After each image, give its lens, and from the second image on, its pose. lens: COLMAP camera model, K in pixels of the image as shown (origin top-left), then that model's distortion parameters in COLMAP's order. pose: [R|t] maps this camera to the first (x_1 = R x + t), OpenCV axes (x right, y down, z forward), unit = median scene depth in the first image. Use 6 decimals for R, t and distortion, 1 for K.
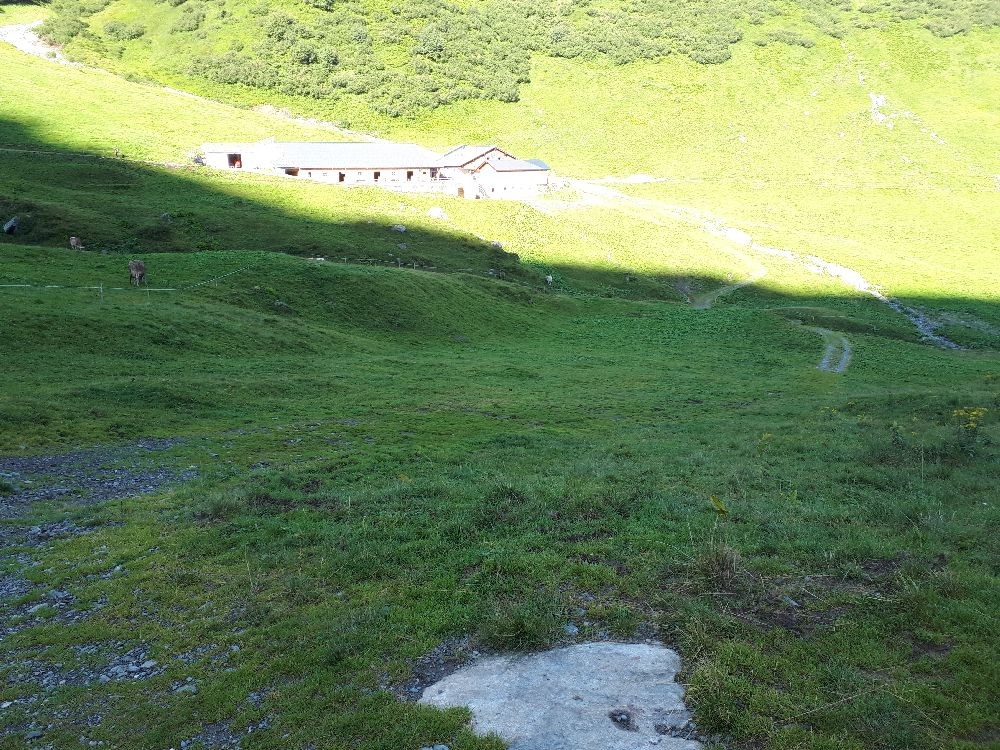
lens RADIAL K [[785.7, 0, 500.0], [0, 785.7, 375.0], [0, 0, 1]] dist [0.075808, -0.125245]
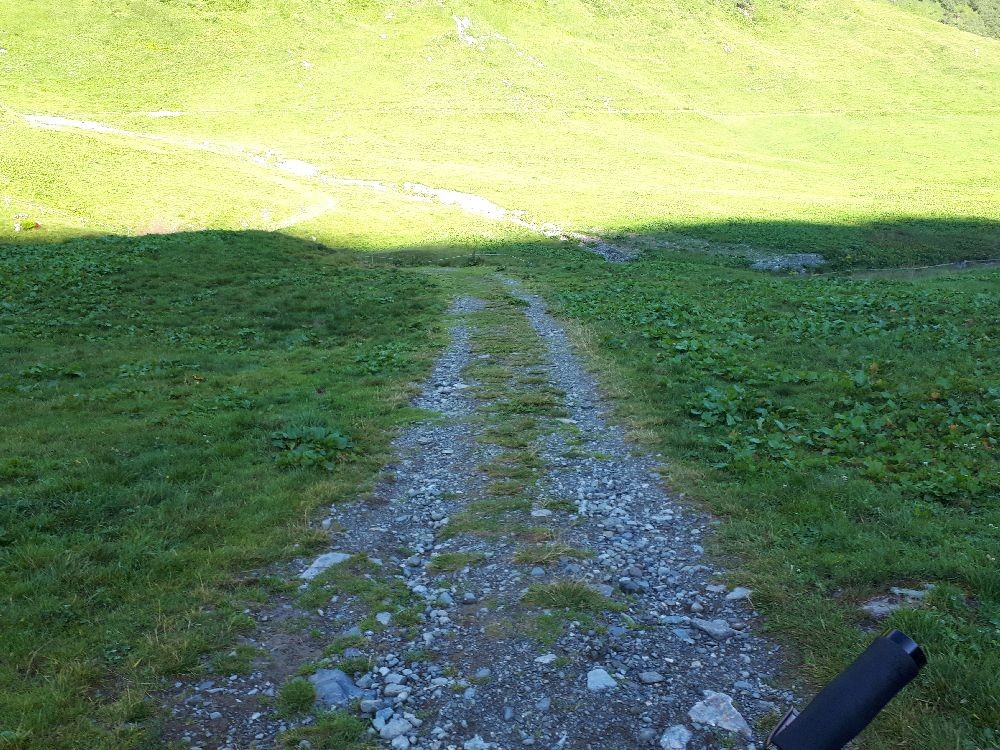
lens RADIAL K [[785.7, 0, 500.0], [0, 785.7, 375.0], [0, 0, 1]] dist [0.075808, -0.125245]
pose [[0.892882, -0.175941, 0.414496, 0.108980], [0.176211, 0.983621, 0.037934, -0.007324], [-0.414381, 0.039168, 0.909260, 0.262364]]
